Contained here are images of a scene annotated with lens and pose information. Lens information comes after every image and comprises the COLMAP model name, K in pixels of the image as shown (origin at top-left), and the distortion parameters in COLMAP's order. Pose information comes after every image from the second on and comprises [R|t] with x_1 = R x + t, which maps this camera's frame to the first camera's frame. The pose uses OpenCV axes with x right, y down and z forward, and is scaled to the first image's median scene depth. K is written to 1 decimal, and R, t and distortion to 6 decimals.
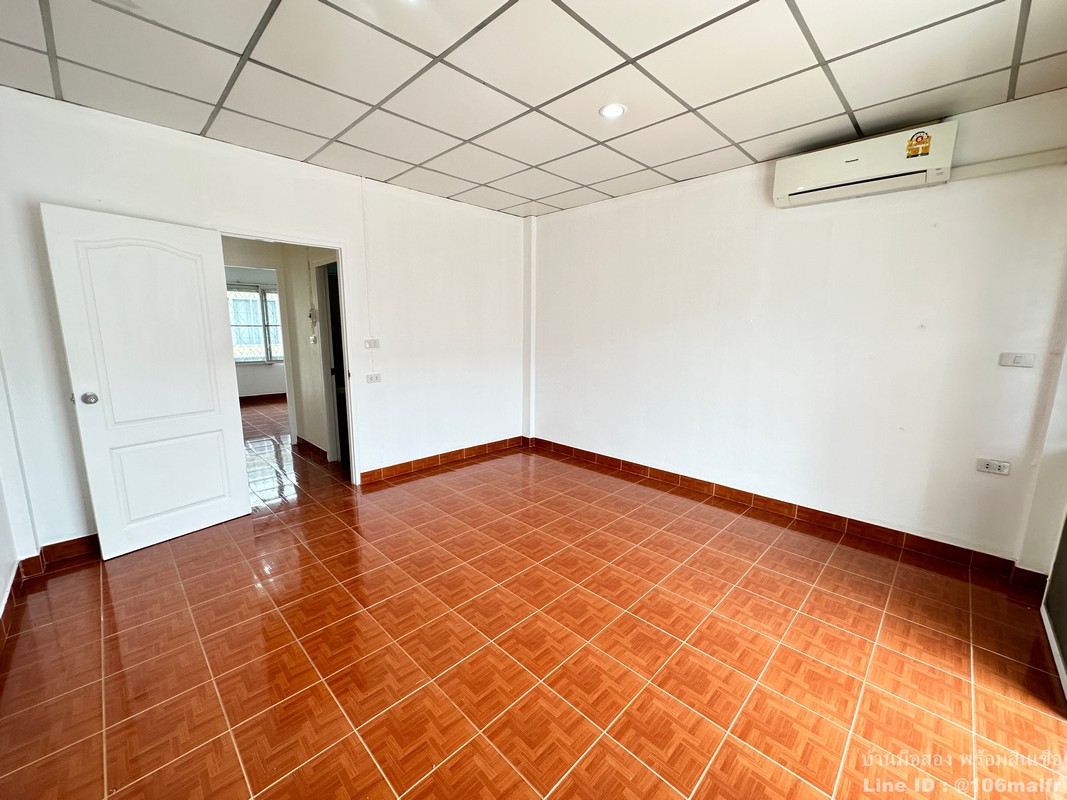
lens RADIAL K [[425.9, 0, 533.7], [0, 425.9, 396.5], [0, 0, 1]] dist [-0.011940, 0.000610]
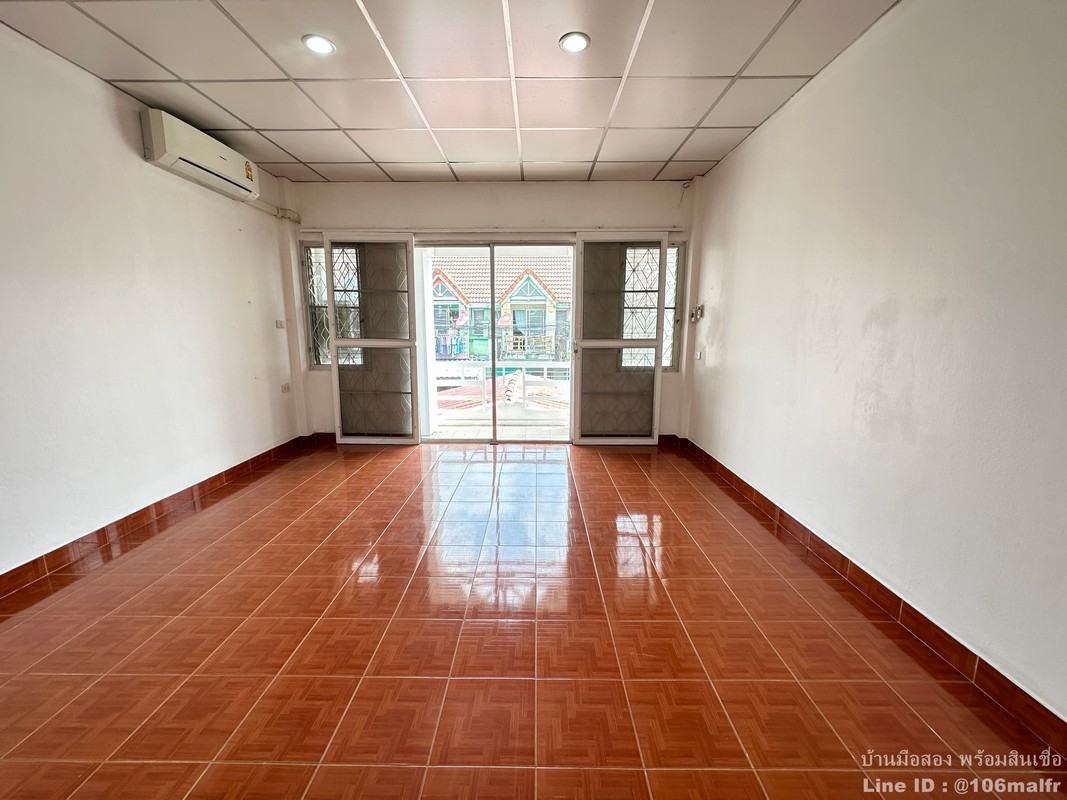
lens RADIAL K [[425.9, 0, 534.4], [0, 425.9, 399.0], [0, 0, 1]] dist [-0.011940, 0.000610]
pose [[-0.698912, -0.138619, 0.701646, -0.807637], [0.097872, 0.953272, 0.285821, -0.179577], [-0.708479, 0.268435, -0.652686, 1.399215]]
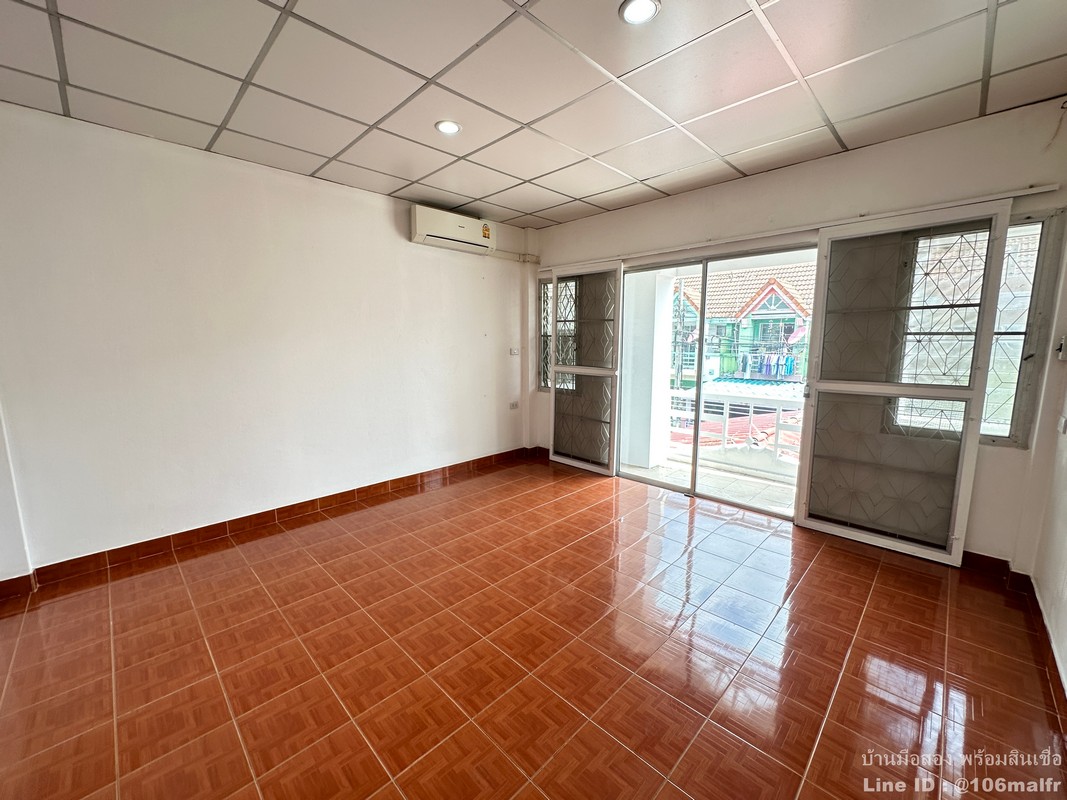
lens RADIAL K [[425.9, 0, 532.1], [0, 425.9, 398.9], [0, 0, 1]] dist [-0.011940, 0.000610]
pose [[0.005405, -0.154622, 0.987959, -0.896195], [0.157945, 0.975704, 0.151840, -0.154029], [-0.987433, 0.155223, 0.029696, 0.838963]]
